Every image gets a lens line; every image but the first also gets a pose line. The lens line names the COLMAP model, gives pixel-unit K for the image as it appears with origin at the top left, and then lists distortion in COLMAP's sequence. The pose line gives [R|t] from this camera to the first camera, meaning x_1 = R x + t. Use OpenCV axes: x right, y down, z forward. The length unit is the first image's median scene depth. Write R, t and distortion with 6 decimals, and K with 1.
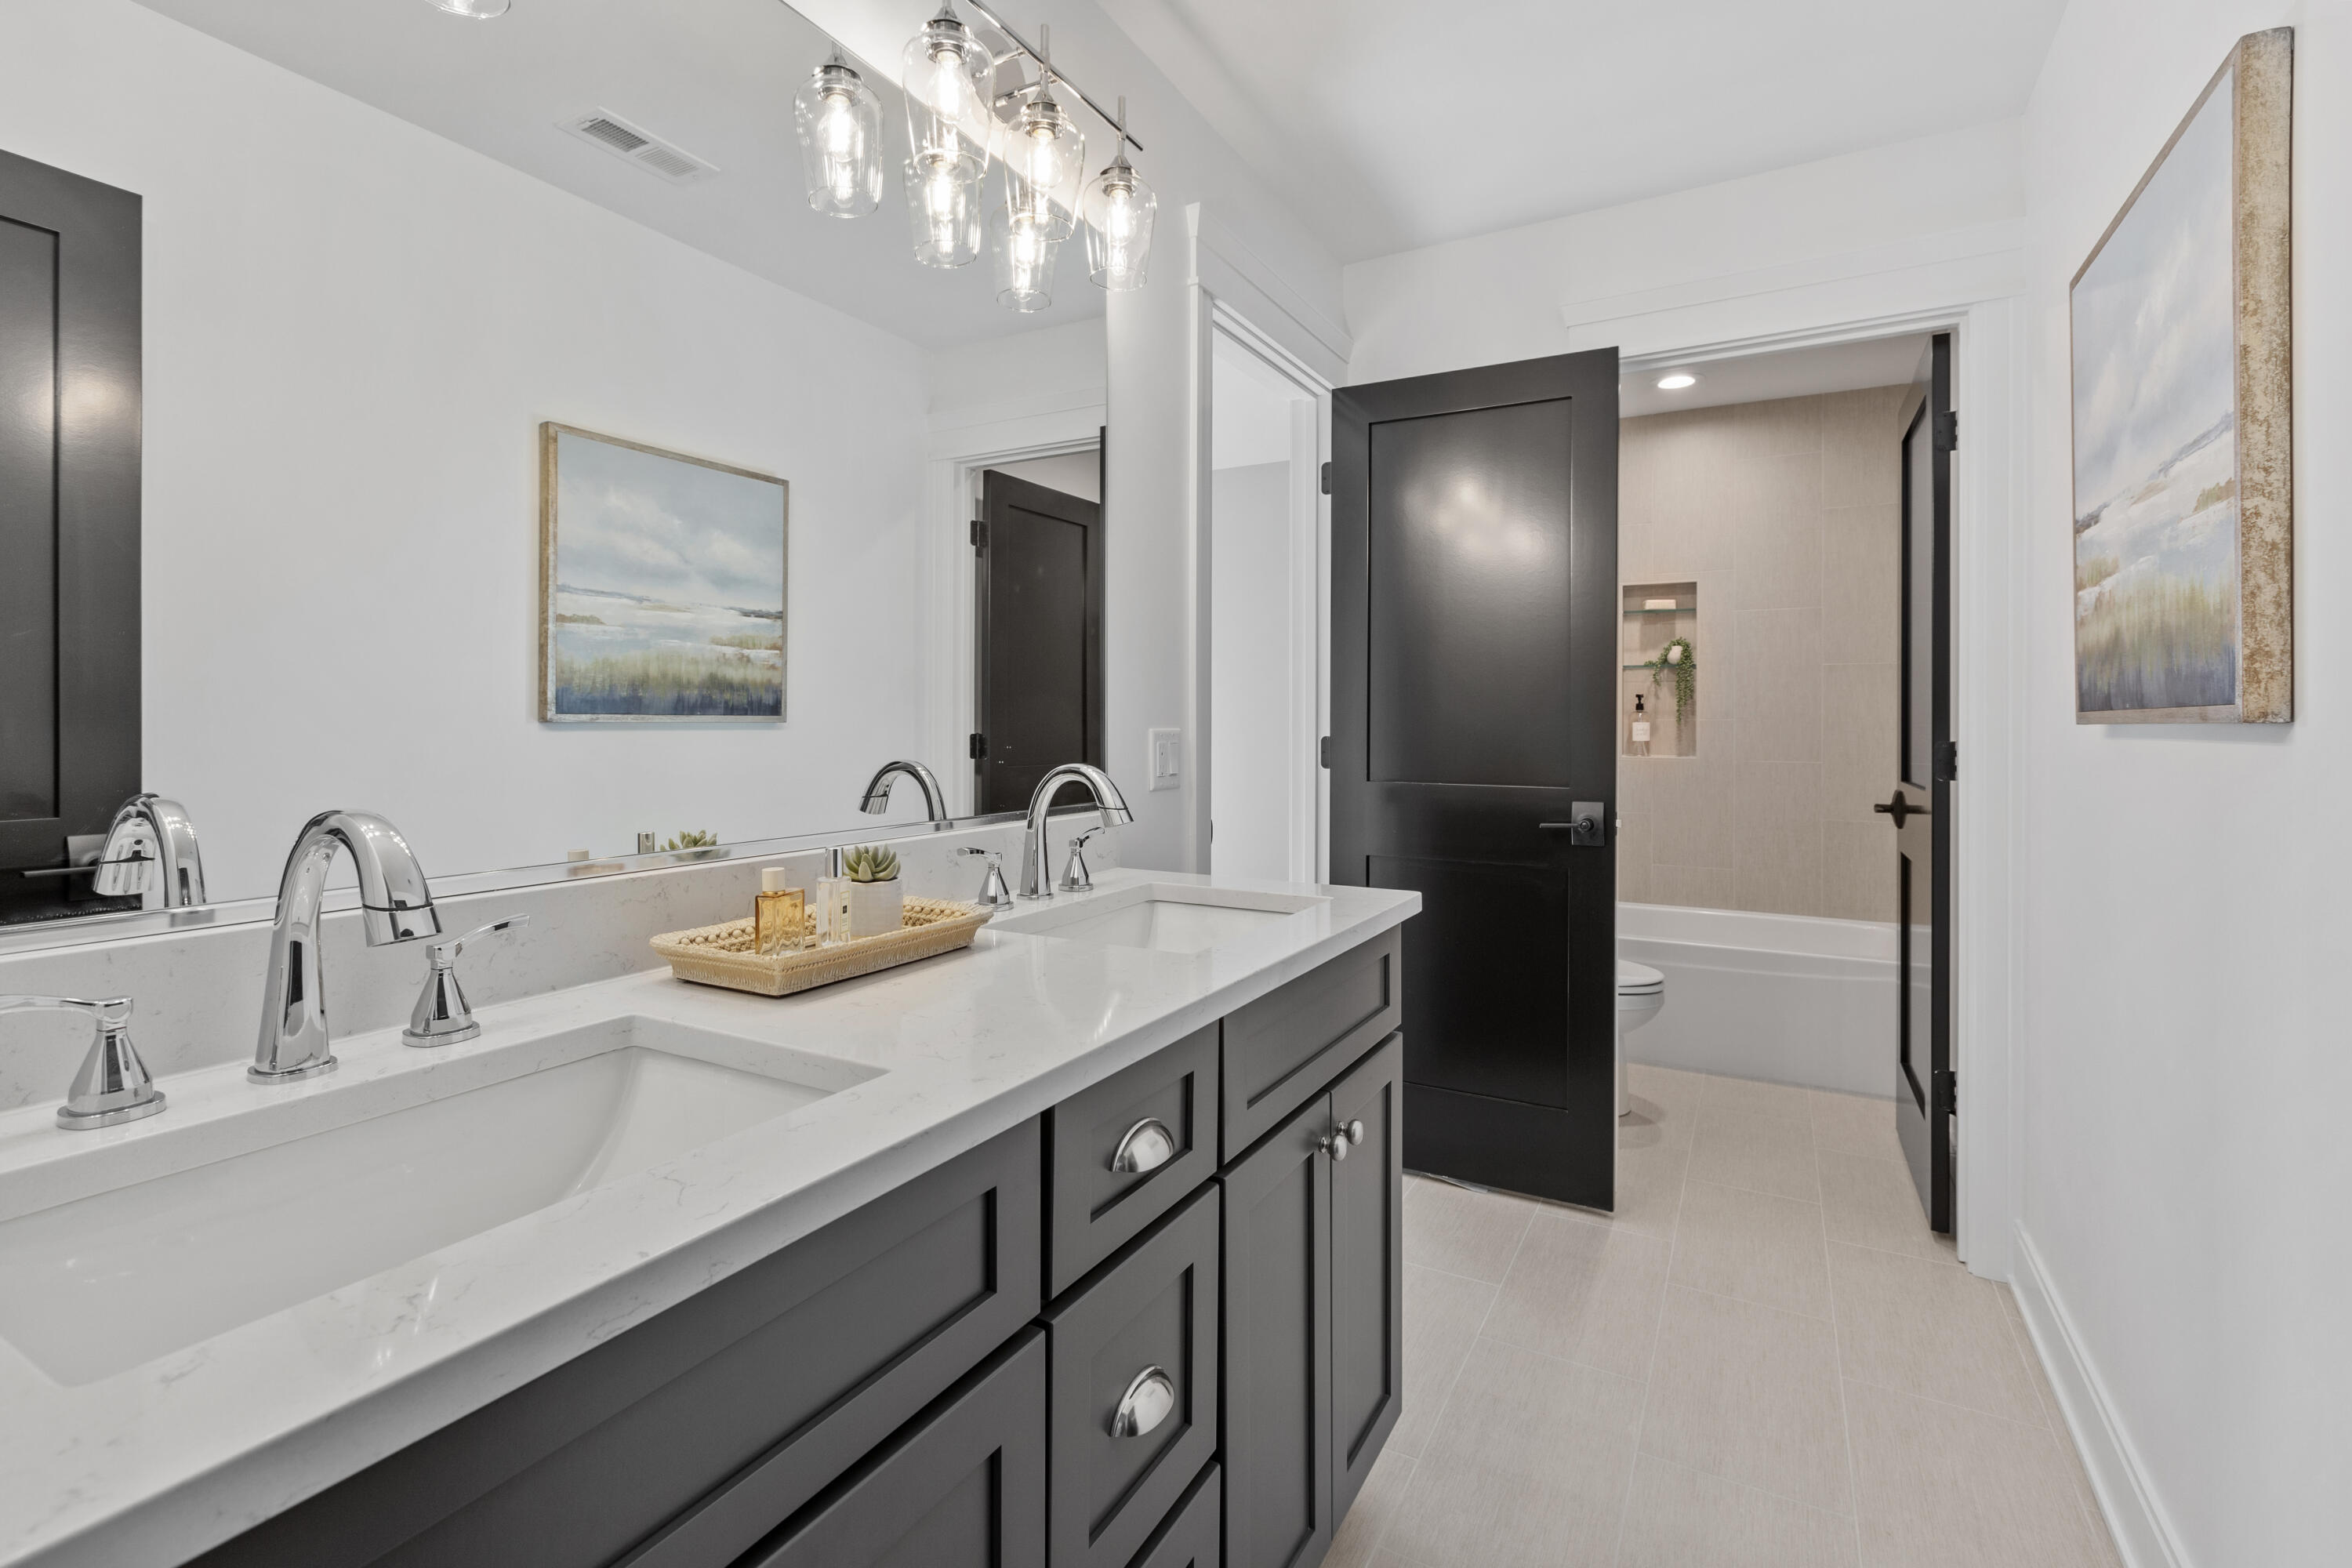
lens RADIAL K [[1060.0, 0, 1175.8], [0, 1060.0, 740.0], [0, 0, 1]] dist [0.001425, -0.000548]
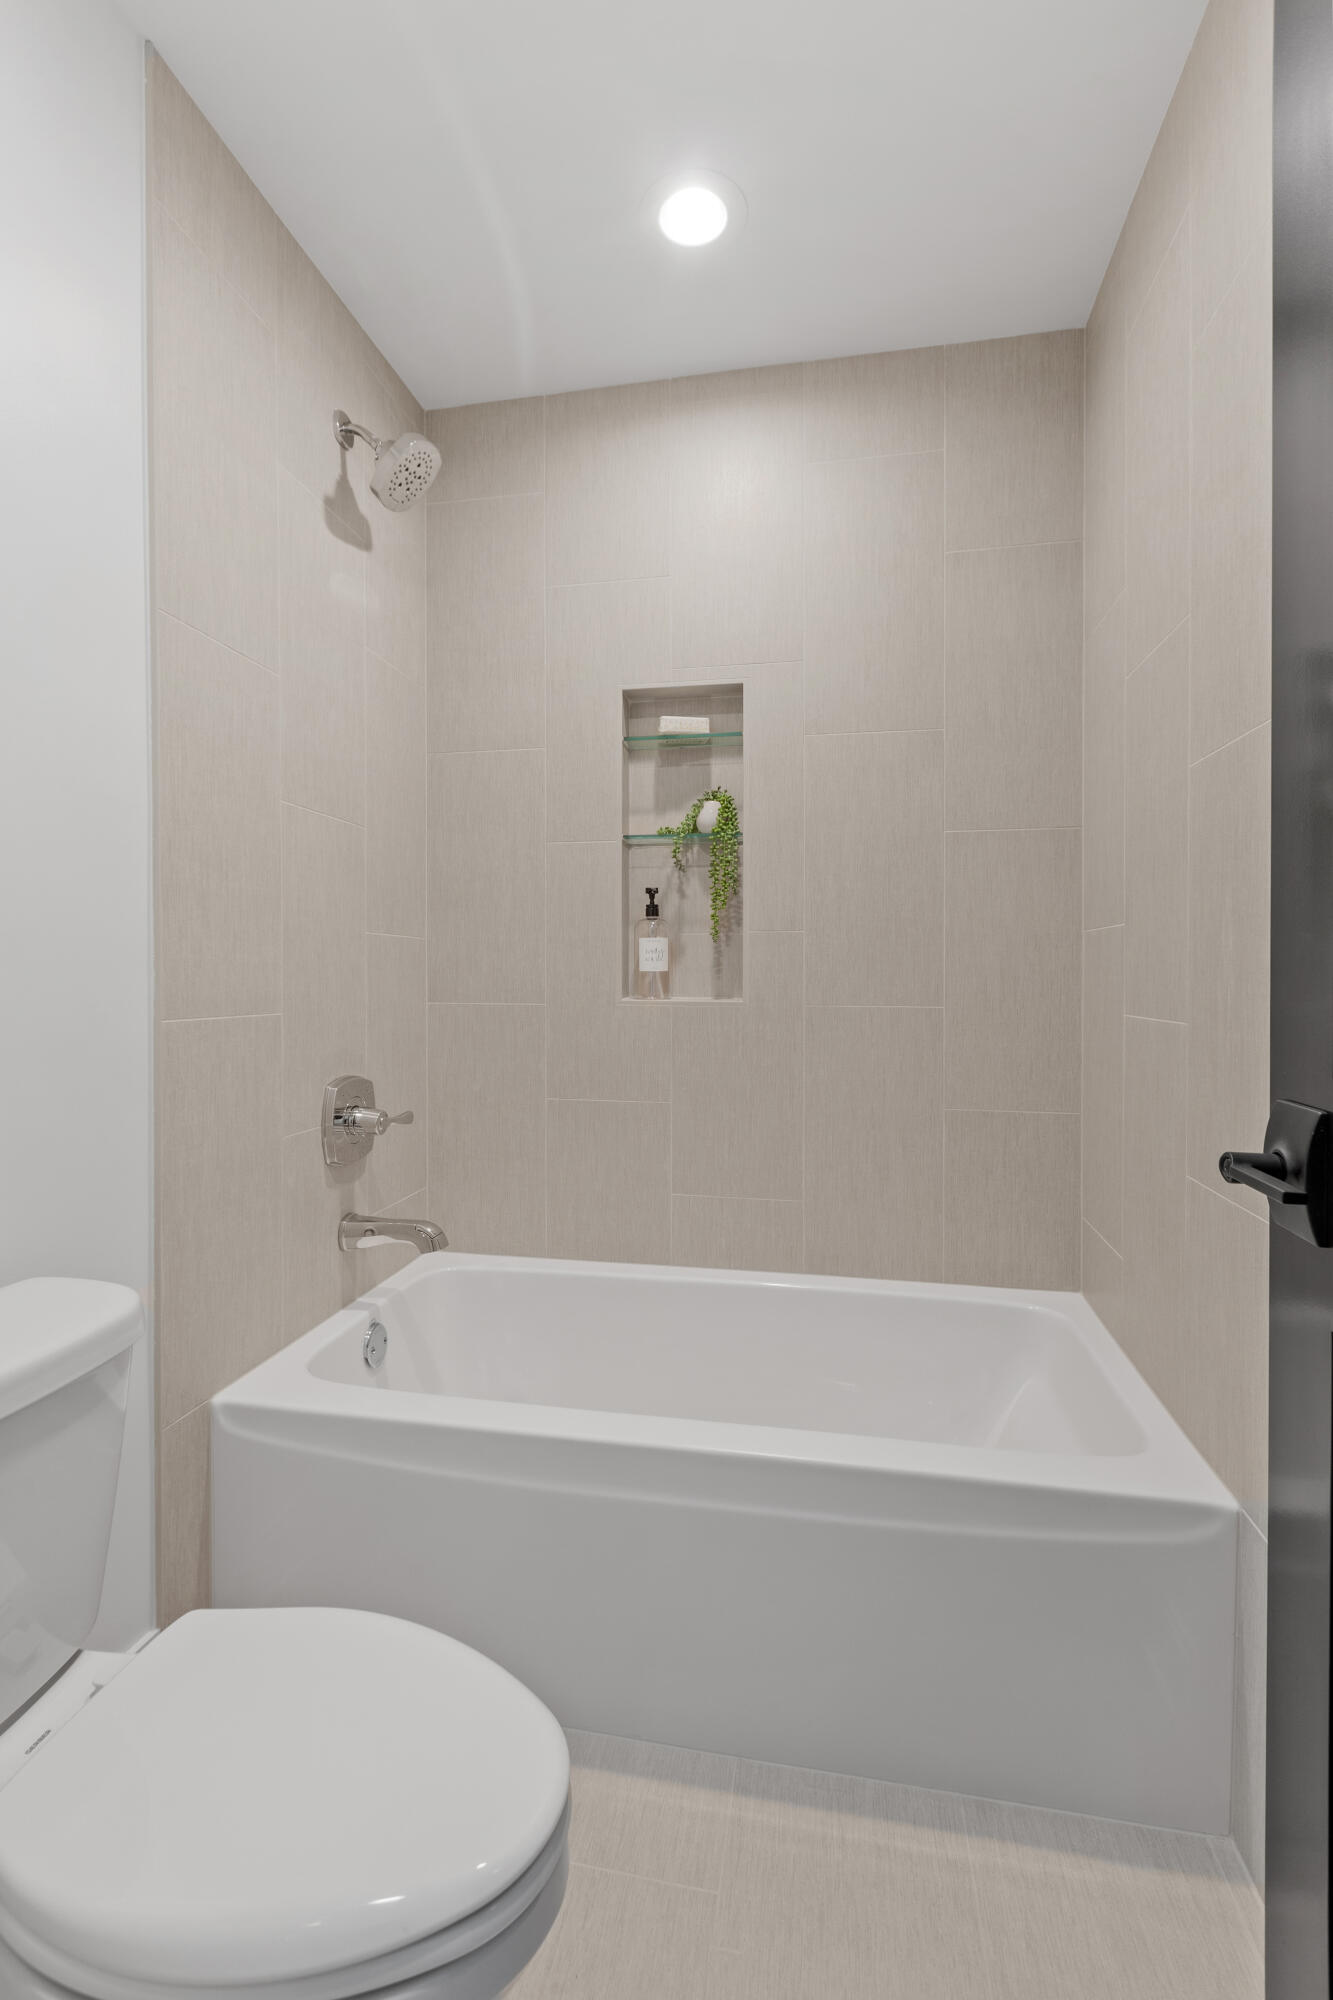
lens RADIAL K [[901.3, 0, 666.2], [0, 901.3, 993.1], [0, 0, 1]] dist [0.001425, -0.000548]
pose [[0.945699, -0.005603, 0.324996, 0.384654], [0.003014, 0.999960, 0.008471, 0.011204], [-0.325031, -0.007032, 0.945677, 0.727277]]
